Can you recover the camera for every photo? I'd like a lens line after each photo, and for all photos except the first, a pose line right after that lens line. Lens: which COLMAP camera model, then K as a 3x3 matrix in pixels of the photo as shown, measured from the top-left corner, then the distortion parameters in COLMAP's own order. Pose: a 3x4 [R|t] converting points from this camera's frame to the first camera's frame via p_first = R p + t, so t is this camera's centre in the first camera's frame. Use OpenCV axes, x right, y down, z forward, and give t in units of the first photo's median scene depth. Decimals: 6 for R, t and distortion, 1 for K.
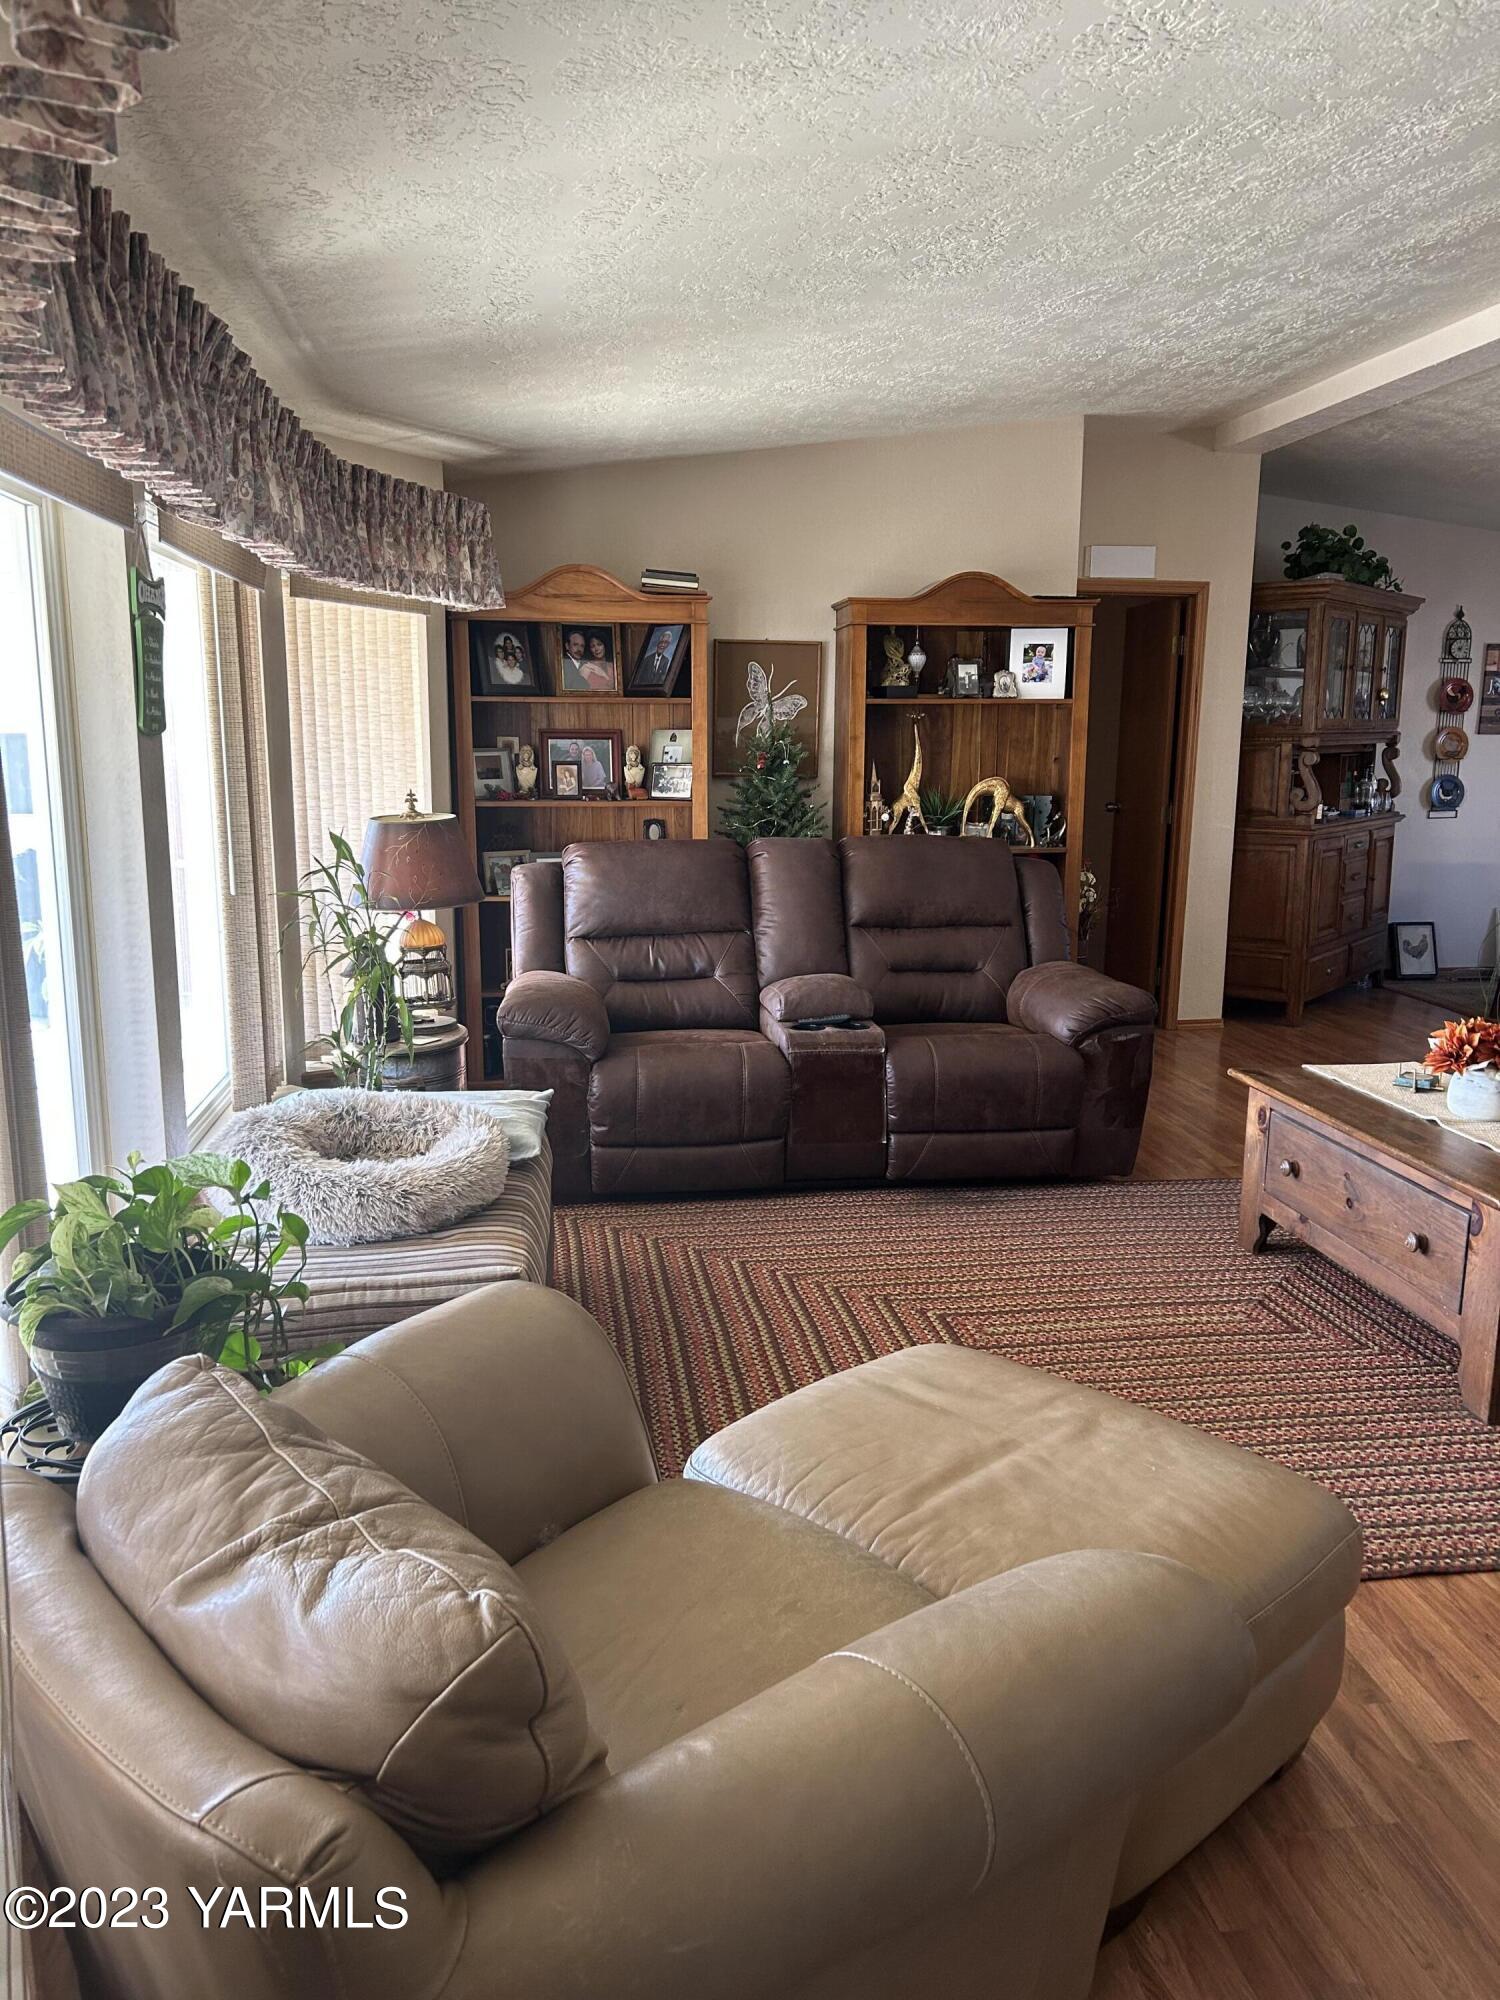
lens RADIAL K [[1493.4, 0, 758.9], [0, 1493.4, 1012.7], [0, 0, 1]] dist [0.045703, -0.050891]
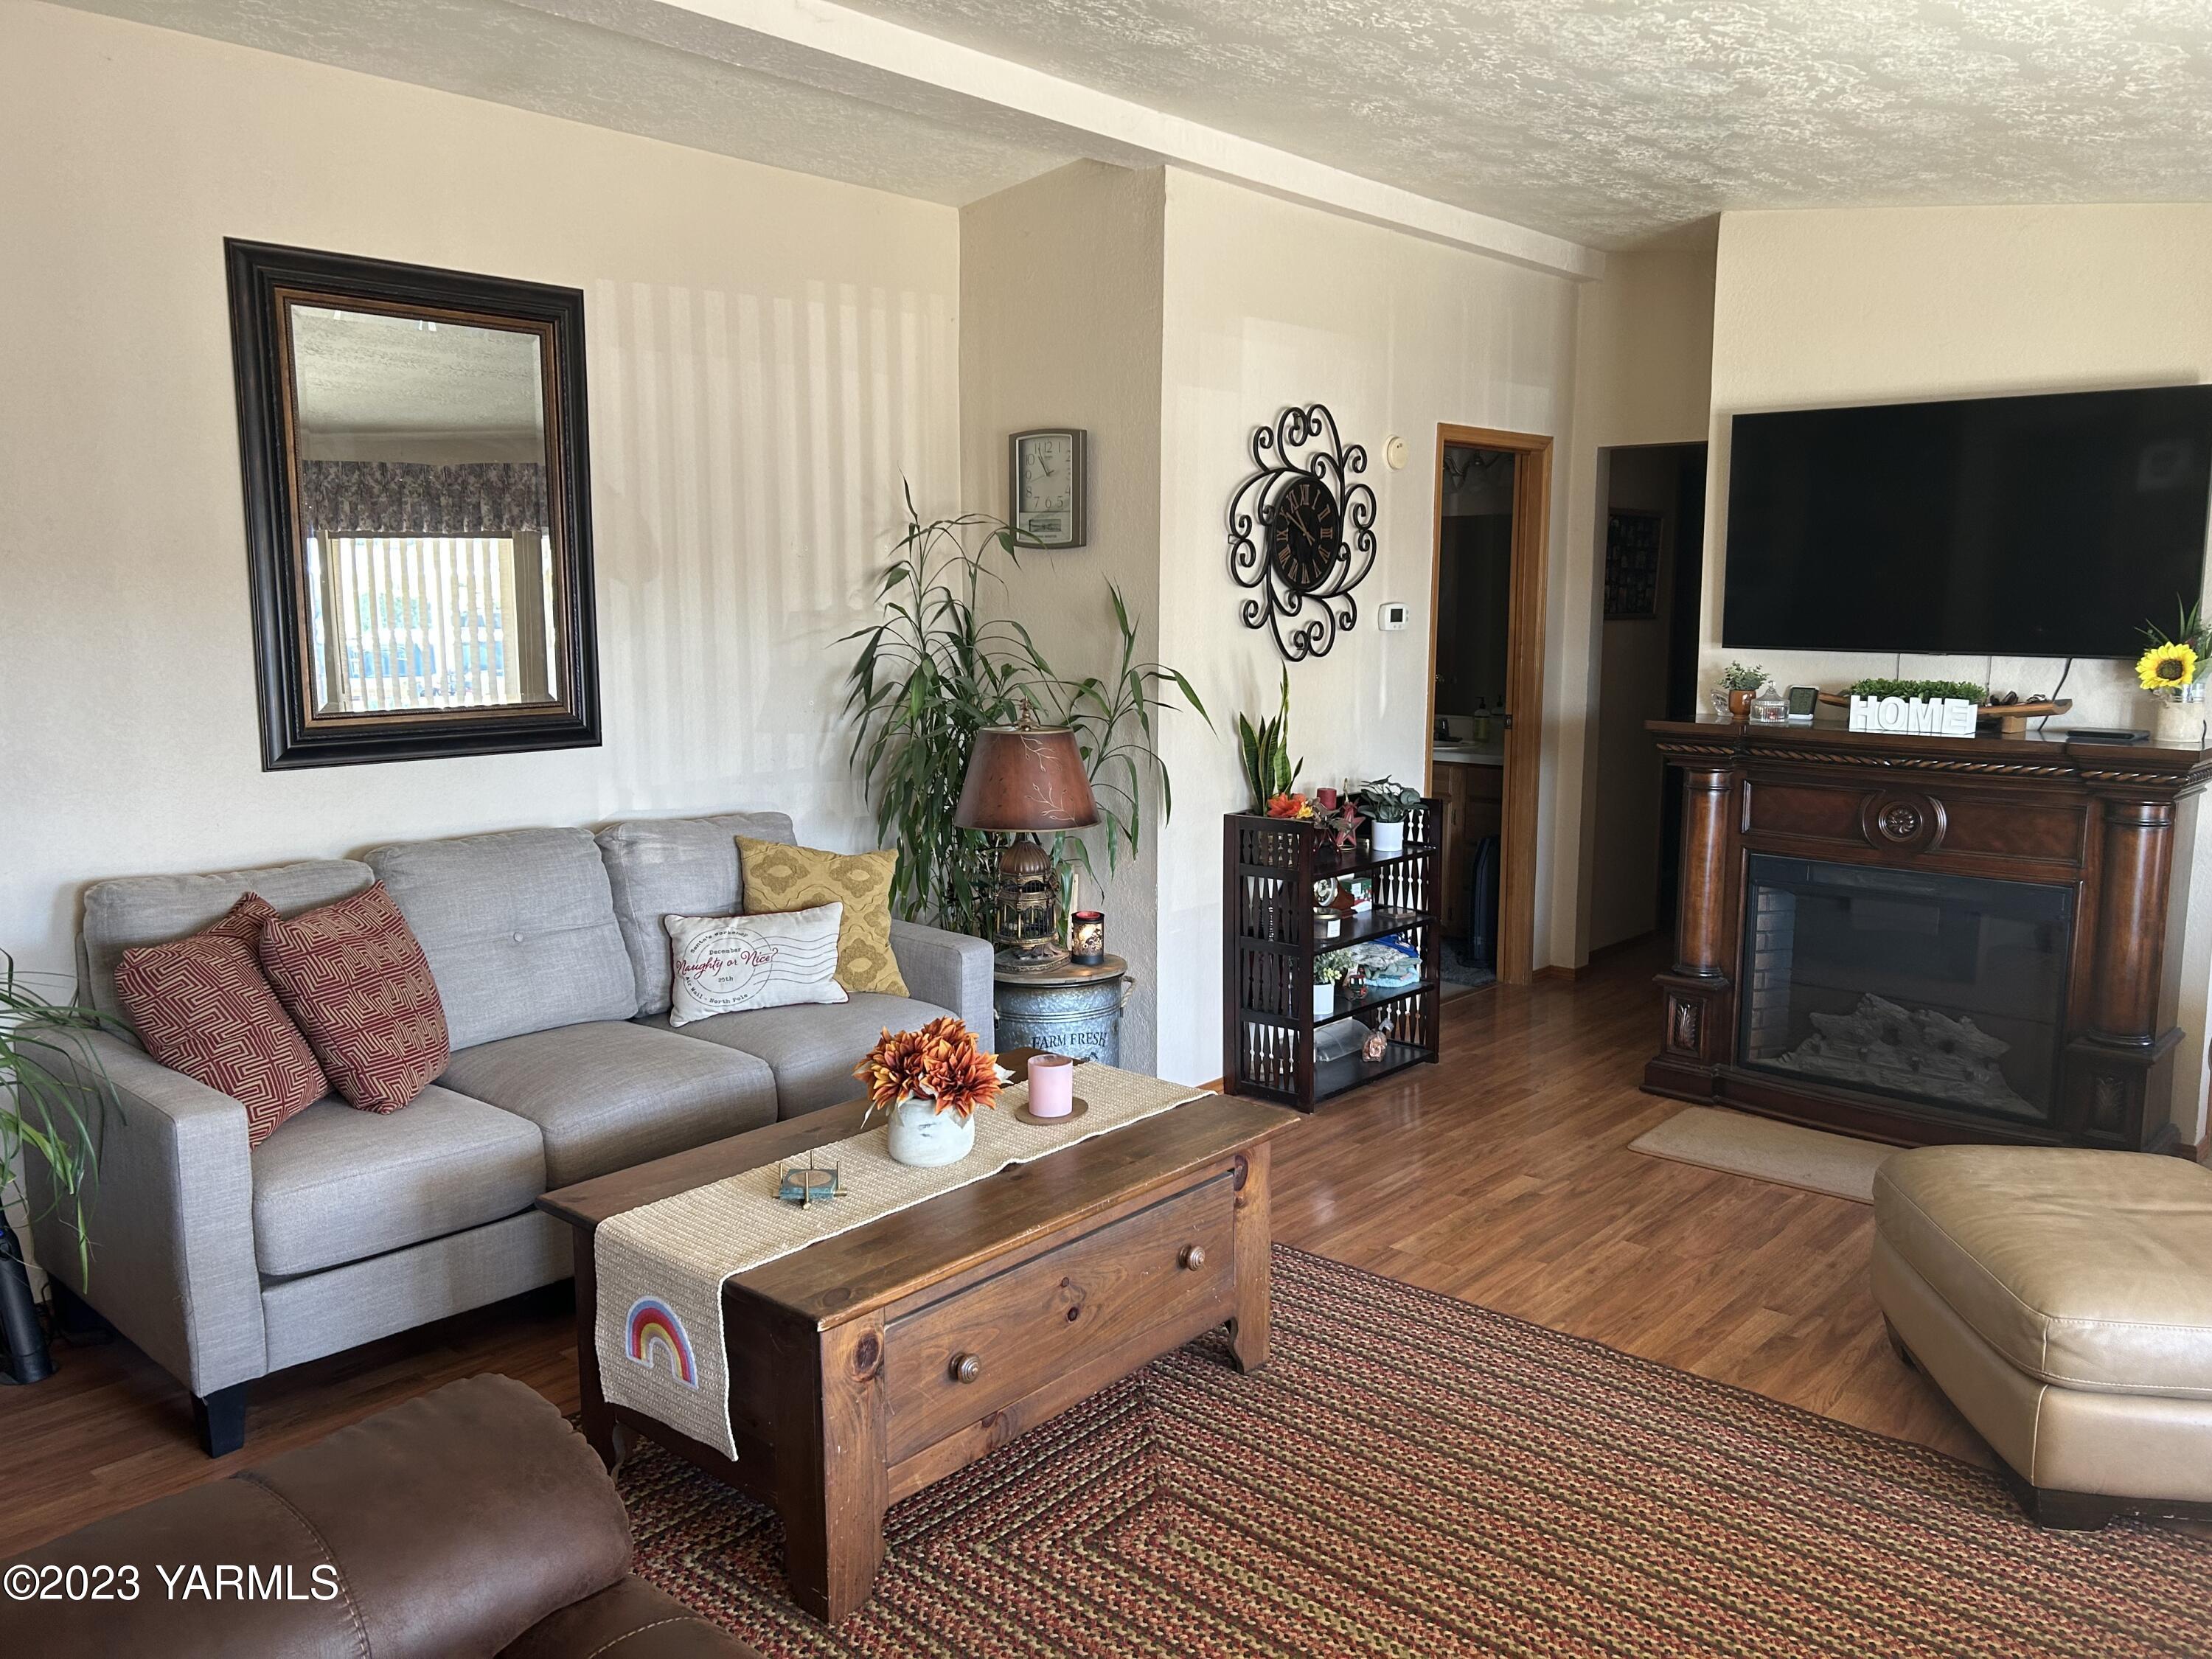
lens RADIAL K [[1651.7, 0, 1094.0], [0, 1651.7, 825.6], [0, 0, 1]] dist [0.045703, -0.050891]
pose [[-0.637803, -0.119111, 0.760933, -0.285414], [0.141755, 0.952938, 0.267982, -0.480396], [-0.757042, 0.278786, -0.590902, 2.233972]]
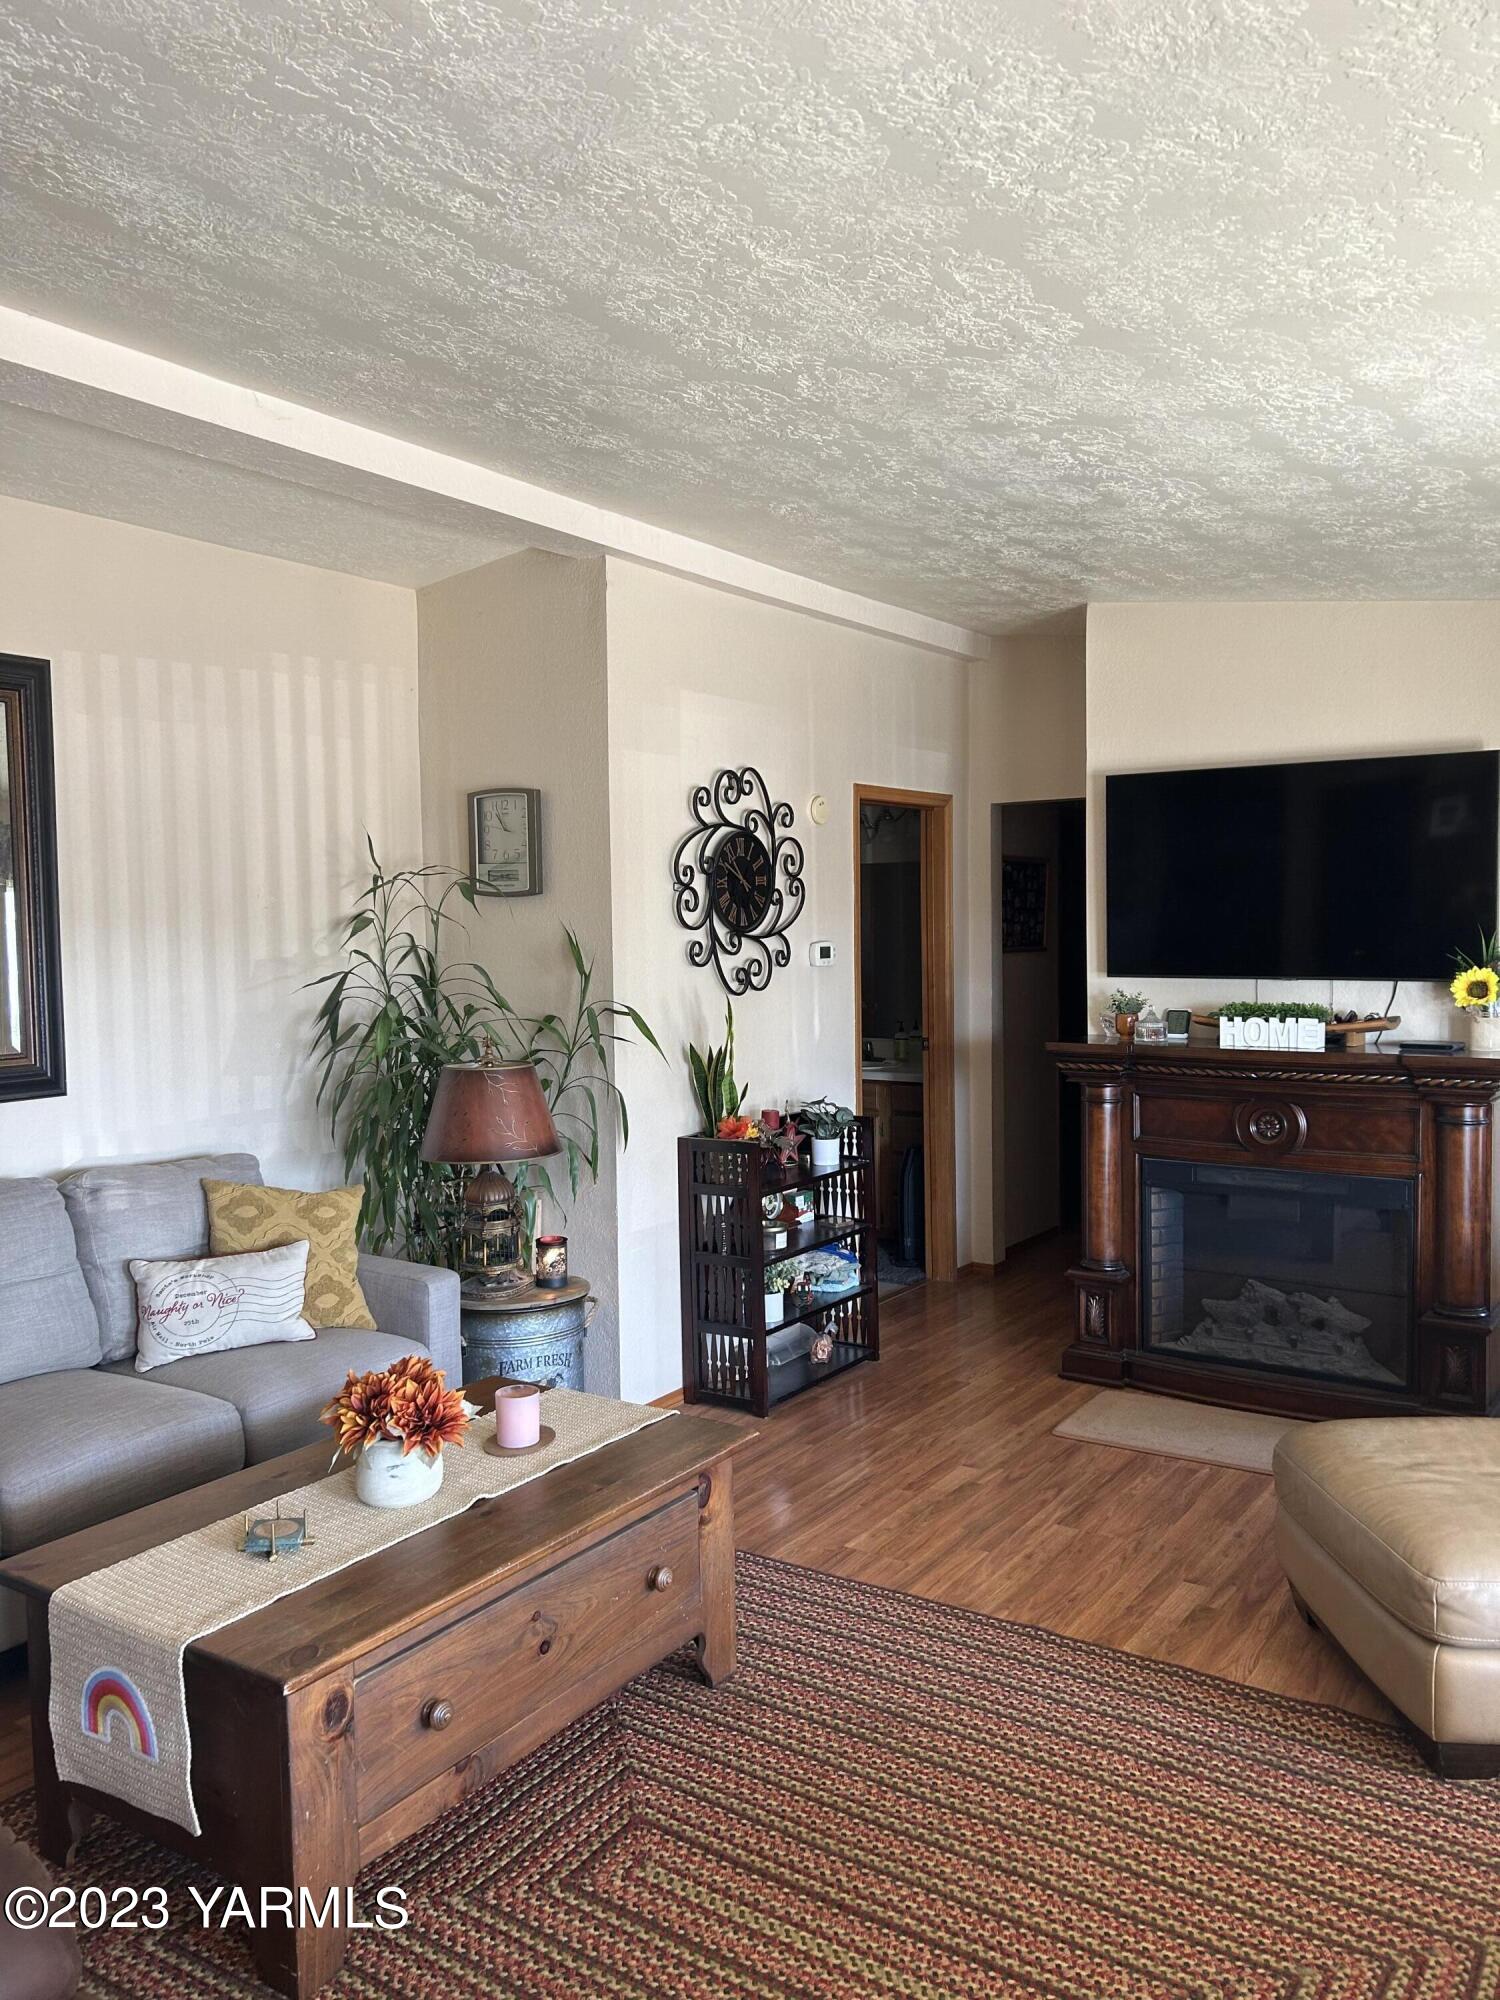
lens RADIAL K [[1493.4, 0, 755.6], [0, 1493.4, 1013.7], [0, 0, 1]] dist [0.045703, -0.050891]
pose [[-0.737030, -0.039394, 0.674711, -0.245035], [0.137666, 0.968620, 0.206936, -0.483277], [-0.661690, 0.245403, -0.708479, 2.200134]]
